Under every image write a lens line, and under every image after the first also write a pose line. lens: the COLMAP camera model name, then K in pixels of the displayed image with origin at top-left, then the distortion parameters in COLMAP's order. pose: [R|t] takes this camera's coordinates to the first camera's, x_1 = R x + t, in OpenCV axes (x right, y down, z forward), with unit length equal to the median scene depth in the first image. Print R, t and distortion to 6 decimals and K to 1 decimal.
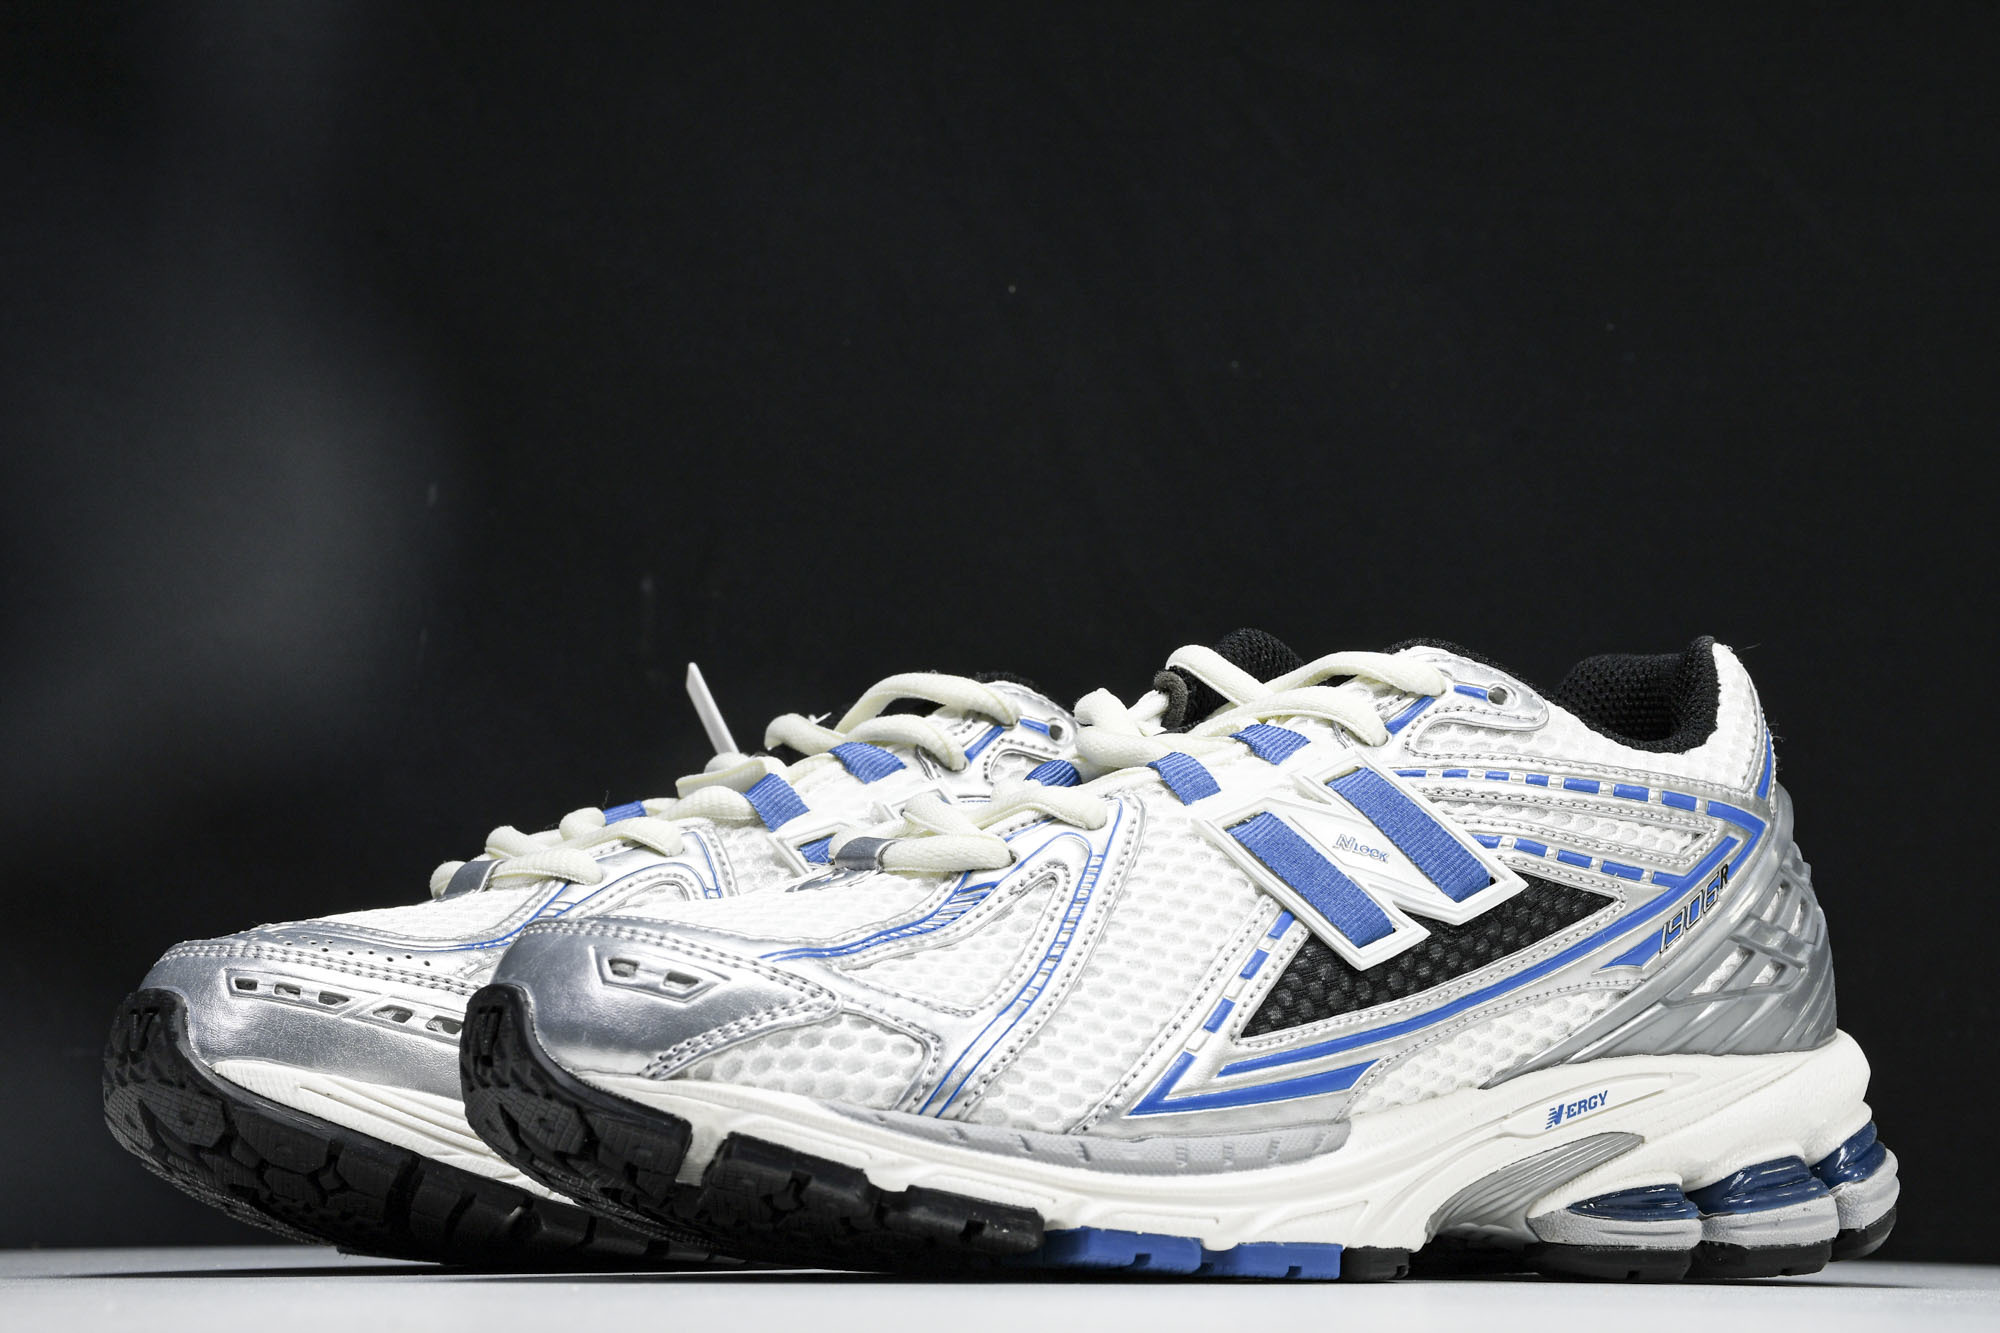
lens RADIAL K [[4375.1, 0, 976.9], [0, 4375.1, 664.7], [0, 0, 1]] dist [0.325946, 0.737471]
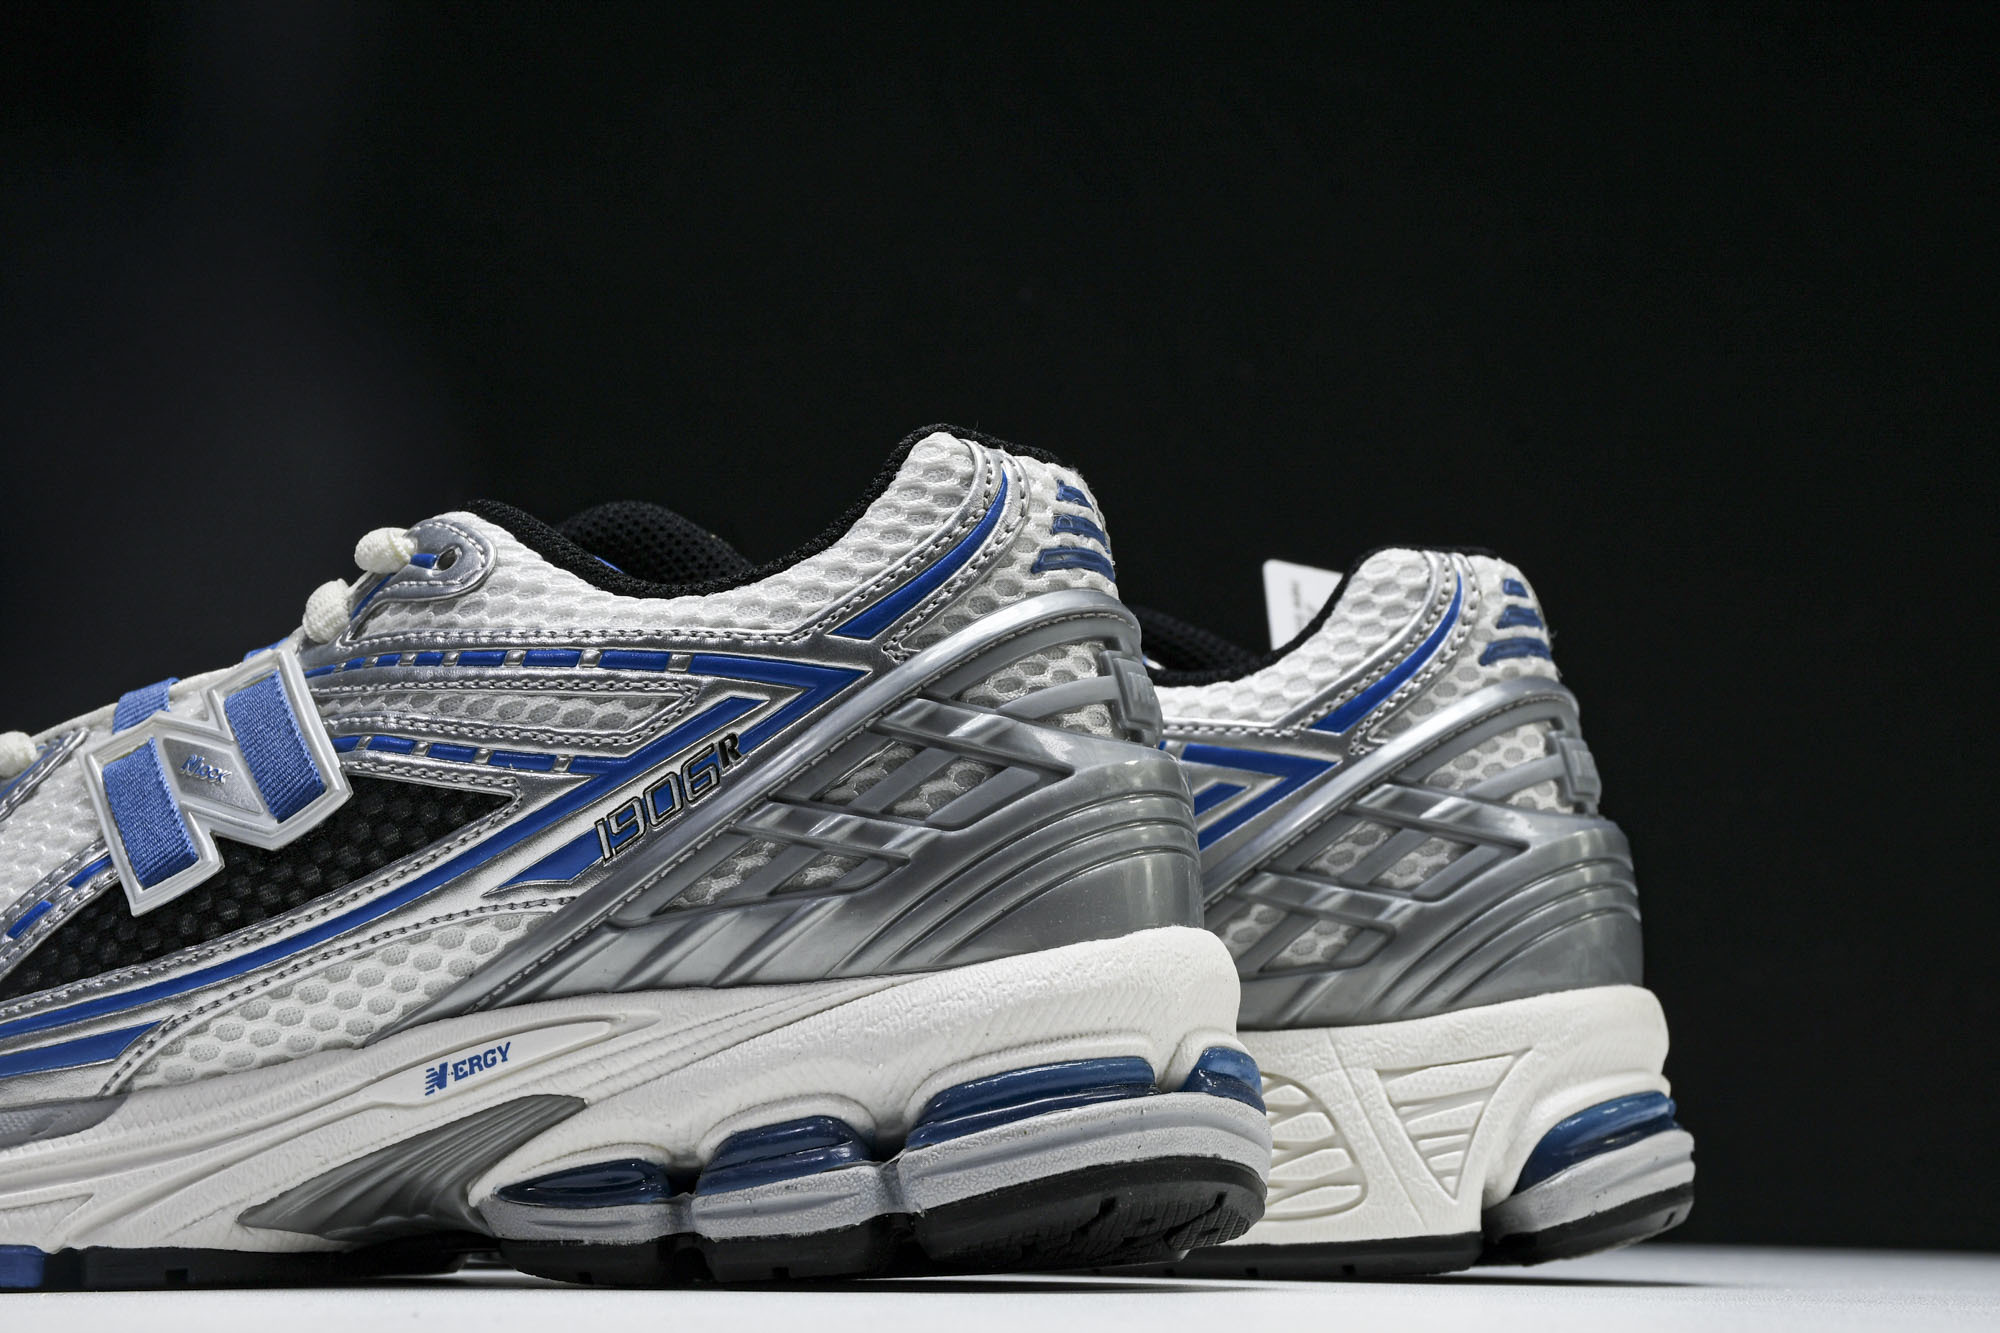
lens RADIAL K [[4375.1, 0, 976.9], [0, 4375.1, 664.7], [0, 0, 1]] dist [0.325946, 0.737471]
pose [[0.520083, -0.105606, -0.847562, 0.853856], [0.102080, 0.992900, -0.061076, 0.086059], [0.847994, -0.054754, 0.527170, 0.664134]]
